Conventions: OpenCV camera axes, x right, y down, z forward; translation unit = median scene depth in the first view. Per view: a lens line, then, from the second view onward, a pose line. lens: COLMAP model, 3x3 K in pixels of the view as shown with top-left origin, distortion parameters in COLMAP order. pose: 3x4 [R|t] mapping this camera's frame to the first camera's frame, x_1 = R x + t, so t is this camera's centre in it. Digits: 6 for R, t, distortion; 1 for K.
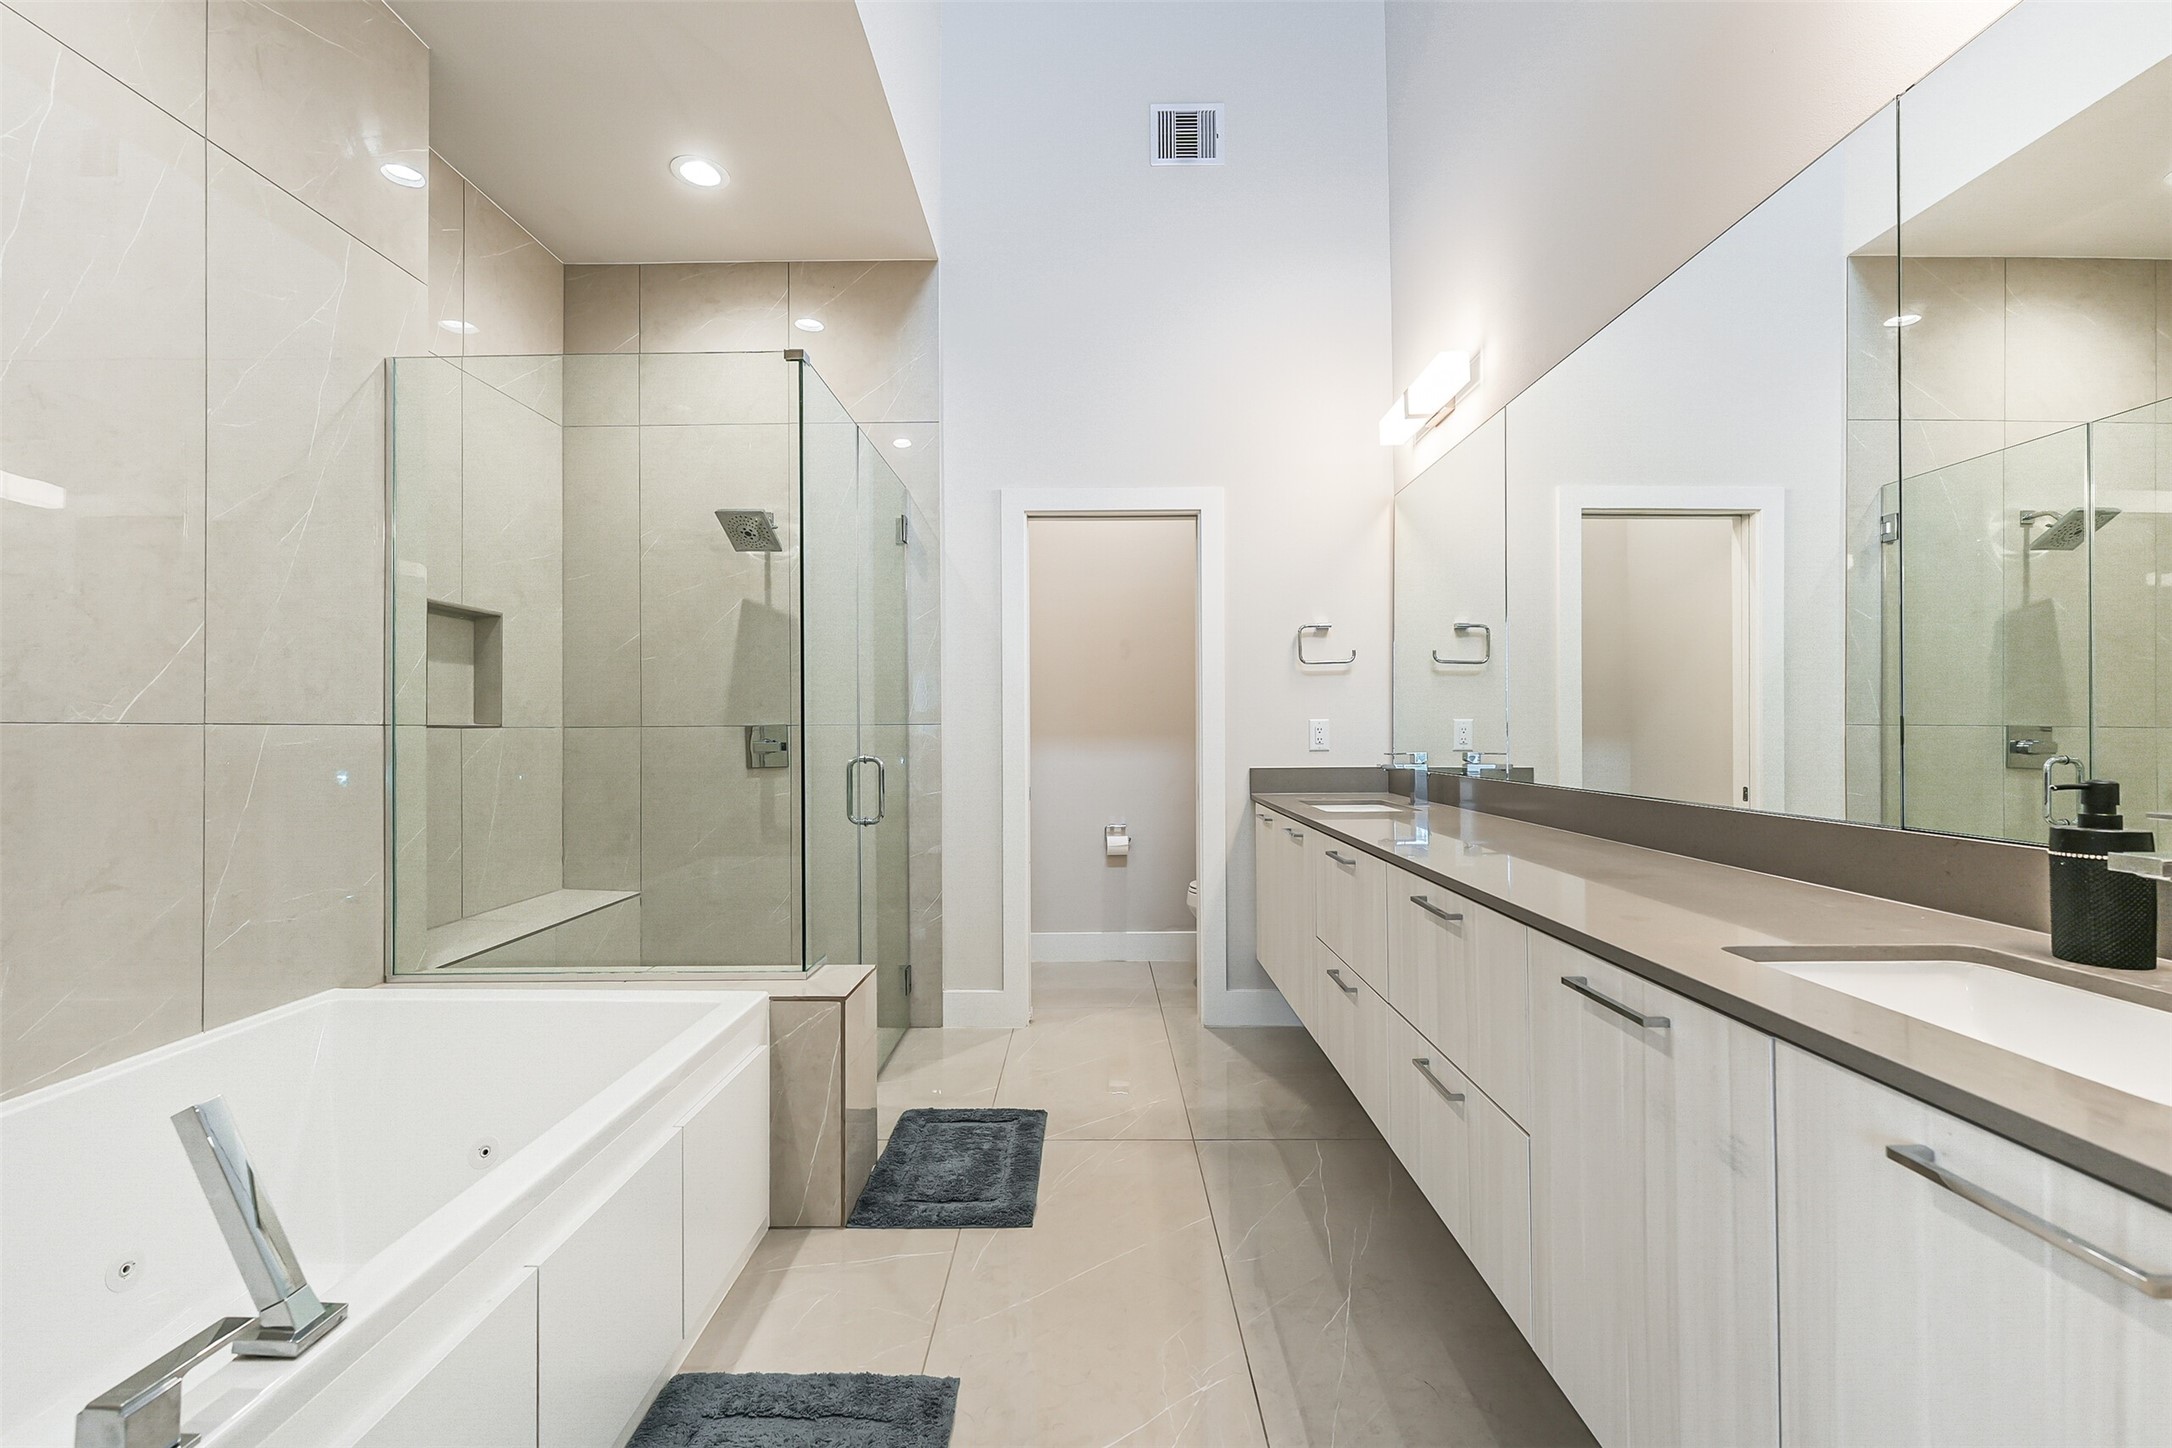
lens RADIAL K [[878.2, 0, 1097.0], [0, 878.2, 719.1], [0, 0, 1]] dist [0.020584, -0.004225]
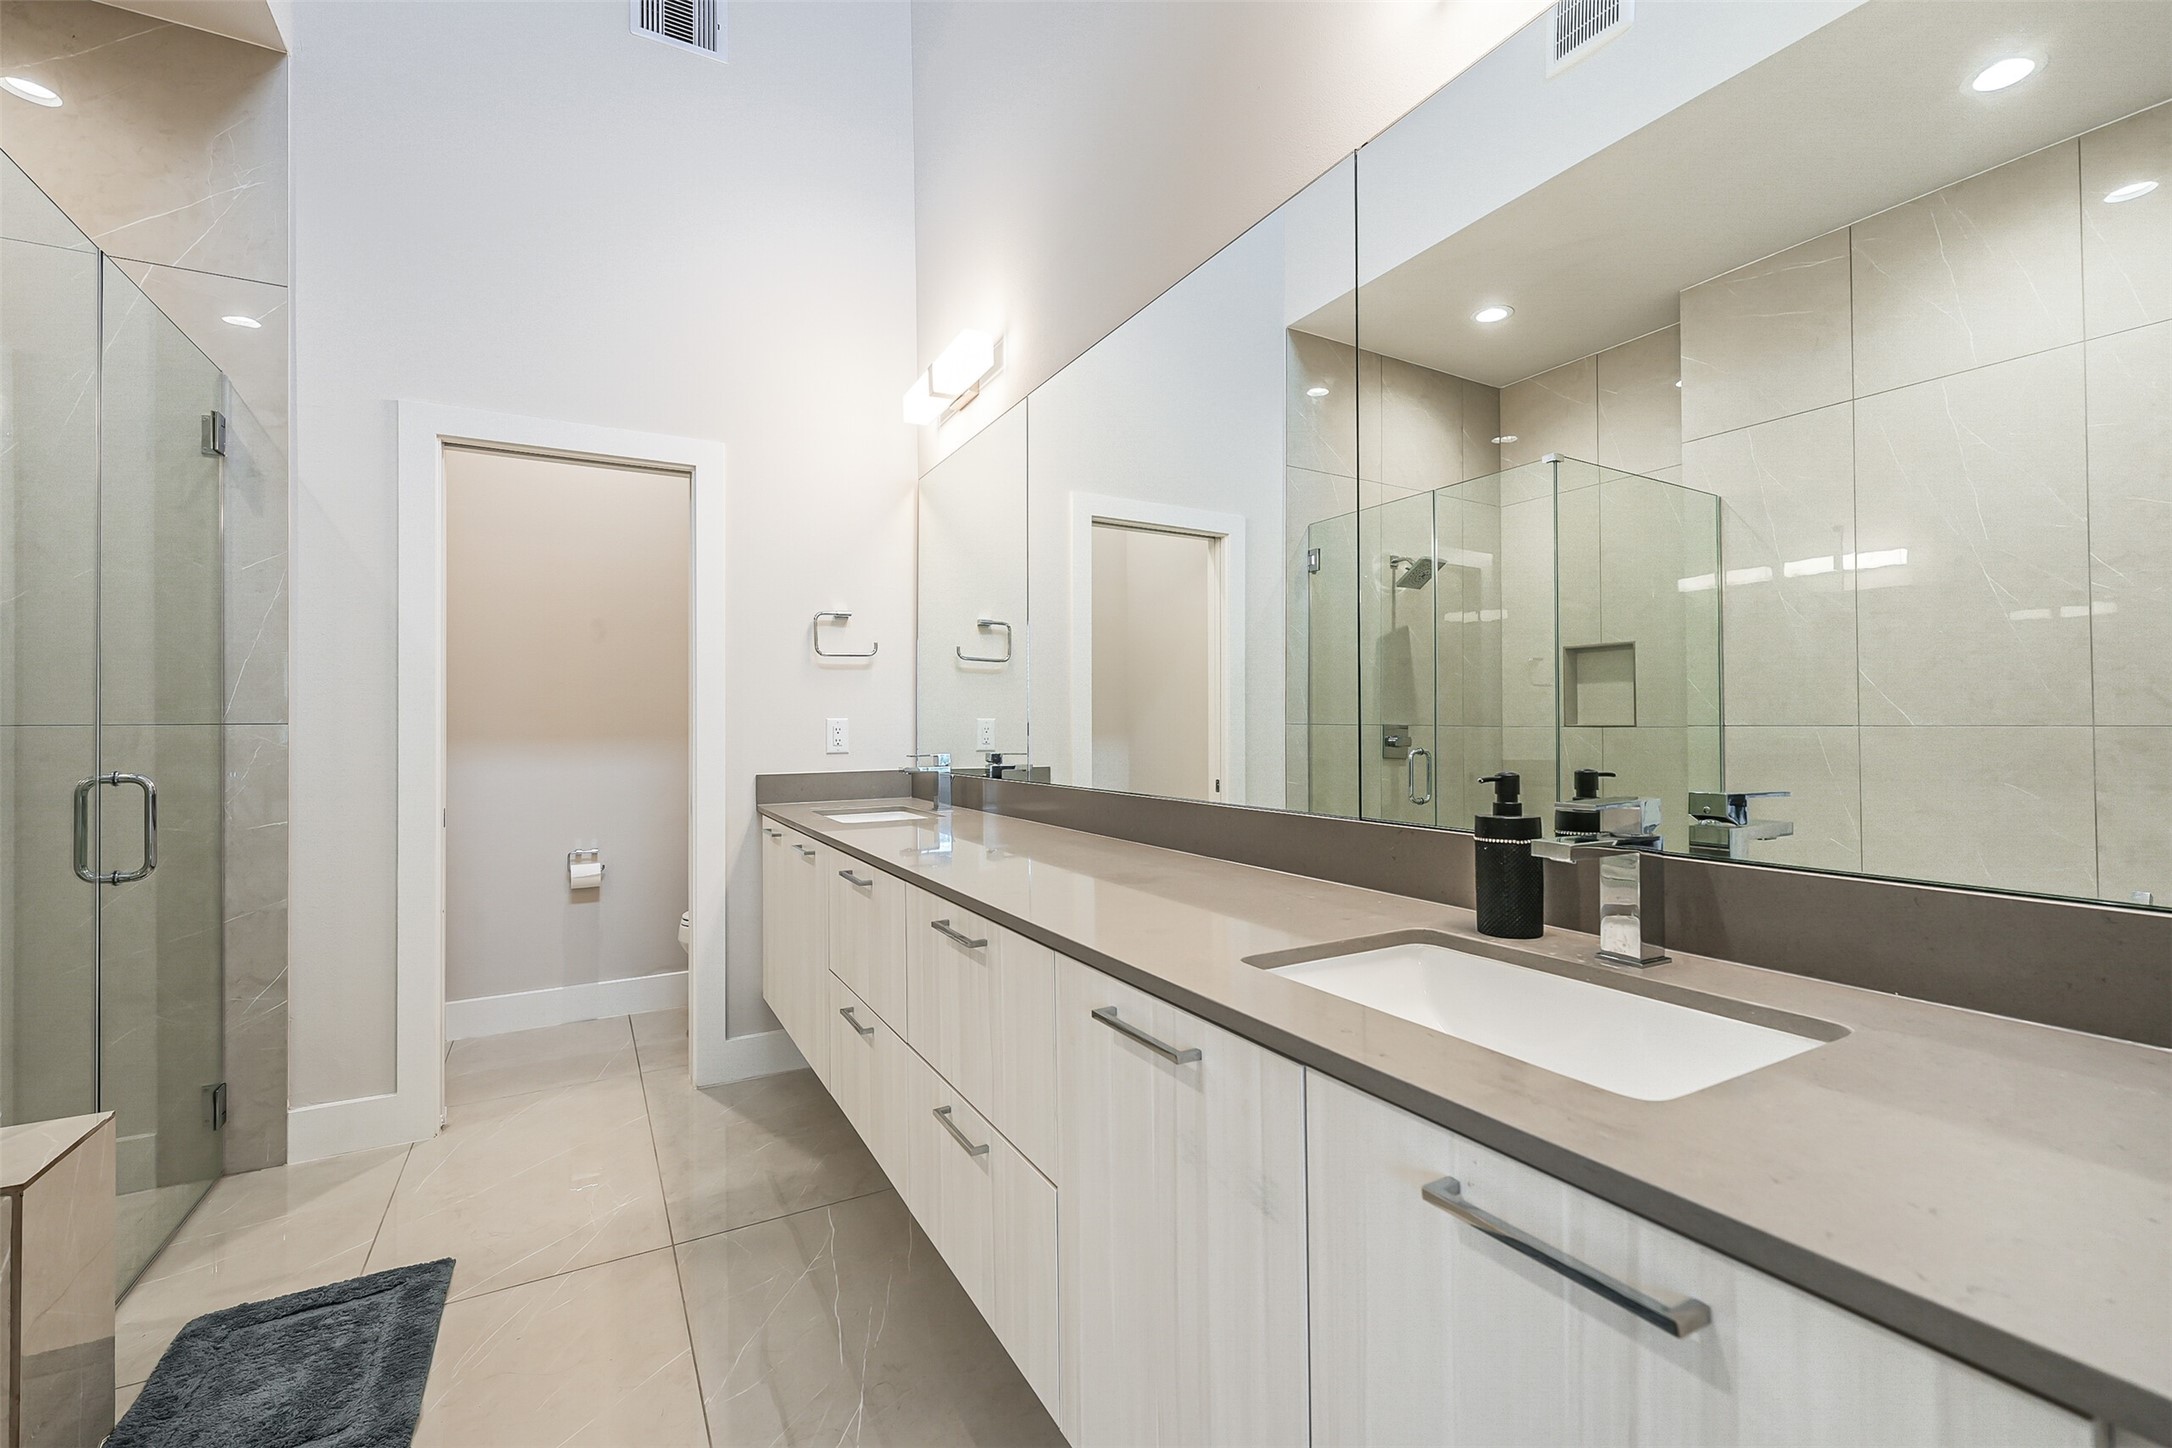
lens RADIAL K [[892.3, 0, 1086.0], [0, 892.3, 724.0], [0, 0, 1]] dist [-0.029100, 0.000335]
pose [[0.873849, -0.000002, 0.486198, 0.042306], [-0.002939, 0.999982, 0.005287, 0.000831], [-0.486189, -0.006049, 0.873833, 0.109464]]
